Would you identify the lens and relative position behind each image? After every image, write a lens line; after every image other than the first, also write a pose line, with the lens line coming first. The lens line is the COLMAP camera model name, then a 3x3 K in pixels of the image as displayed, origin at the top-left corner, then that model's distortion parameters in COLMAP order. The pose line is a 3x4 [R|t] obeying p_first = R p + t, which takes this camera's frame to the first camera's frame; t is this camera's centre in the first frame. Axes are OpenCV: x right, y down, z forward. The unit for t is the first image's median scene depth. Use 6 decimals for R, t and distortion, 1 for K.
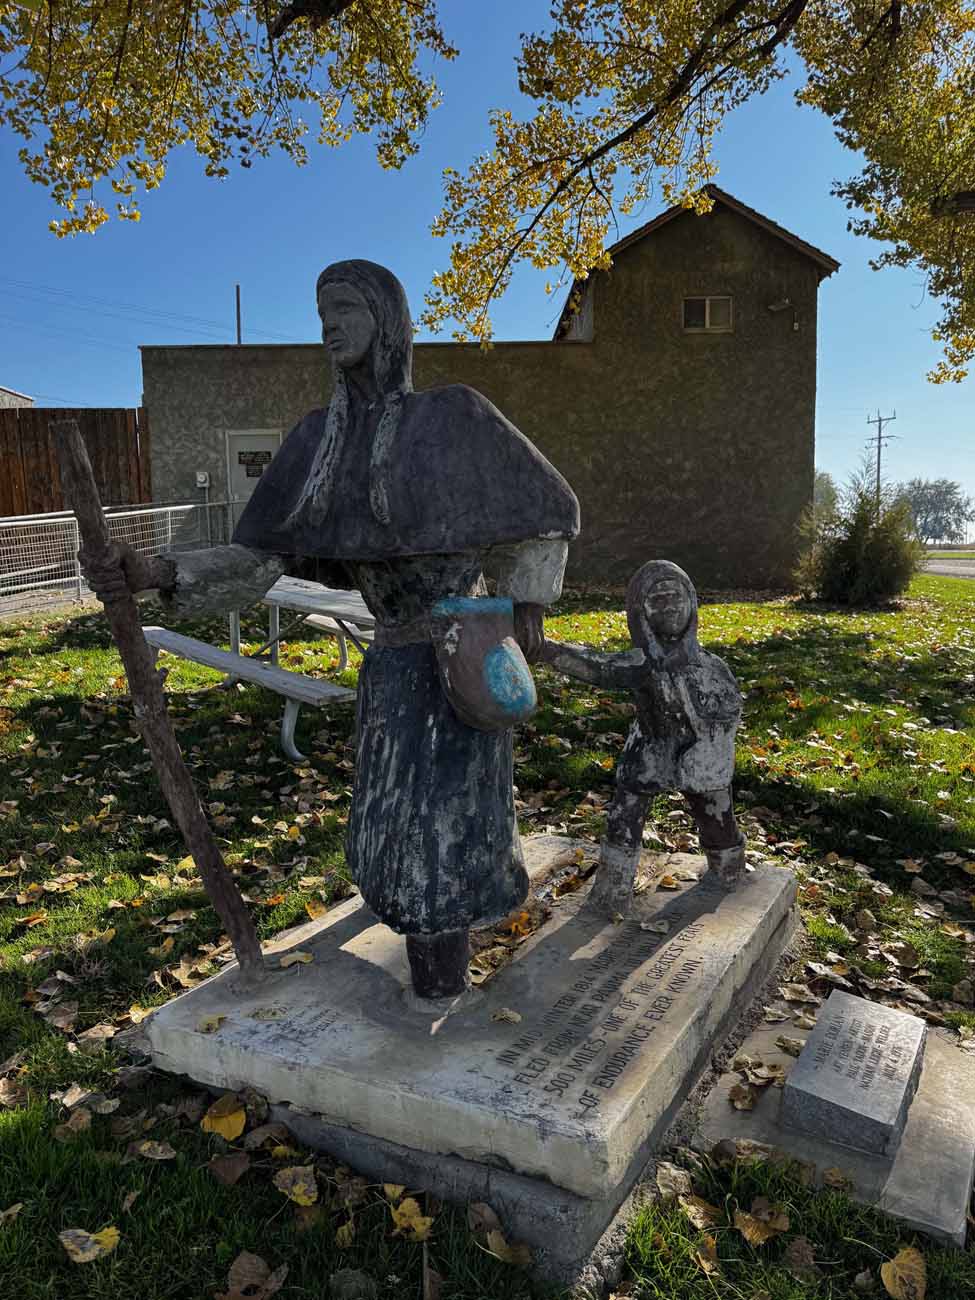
lens RADIAL K [[944.6, 0, 488.9], [0, 944.6, 651.0], [0, 0, 1]] dist [0.049264, -0.071437]
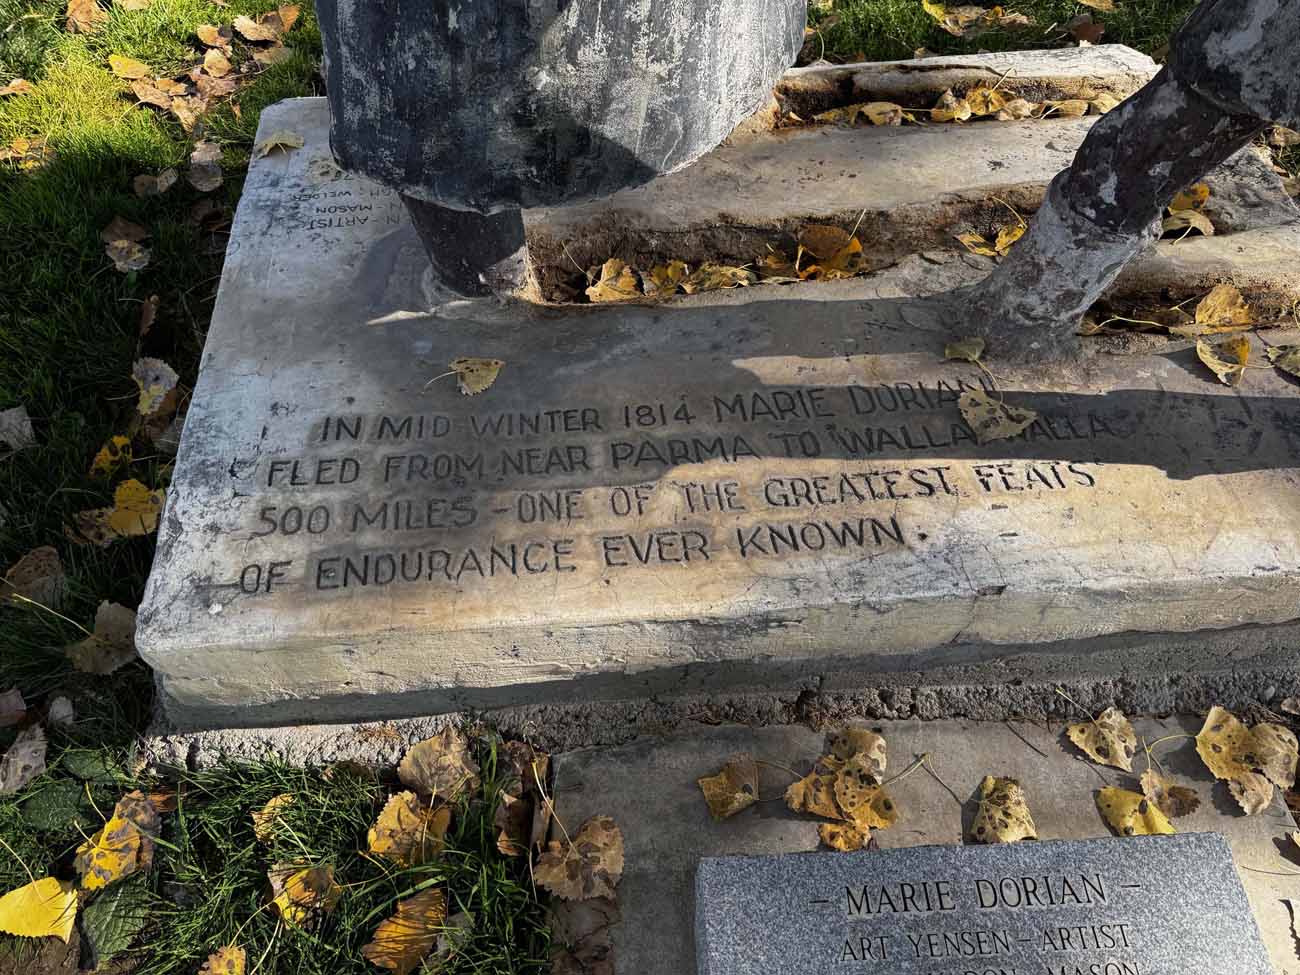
lens RADIAL K [[944.6, 0, 650.3], [0, 944.6, 484.5], [0, 0, 1]] dist [0.049264, -0.071437]
pose [[0.548354, 0.634391, -0.544846, 0.416307], [-0.084586, 0.690273, 0.718588, 0.029991], [0.831958, -0.347954, 0.432174, 0.837461]]
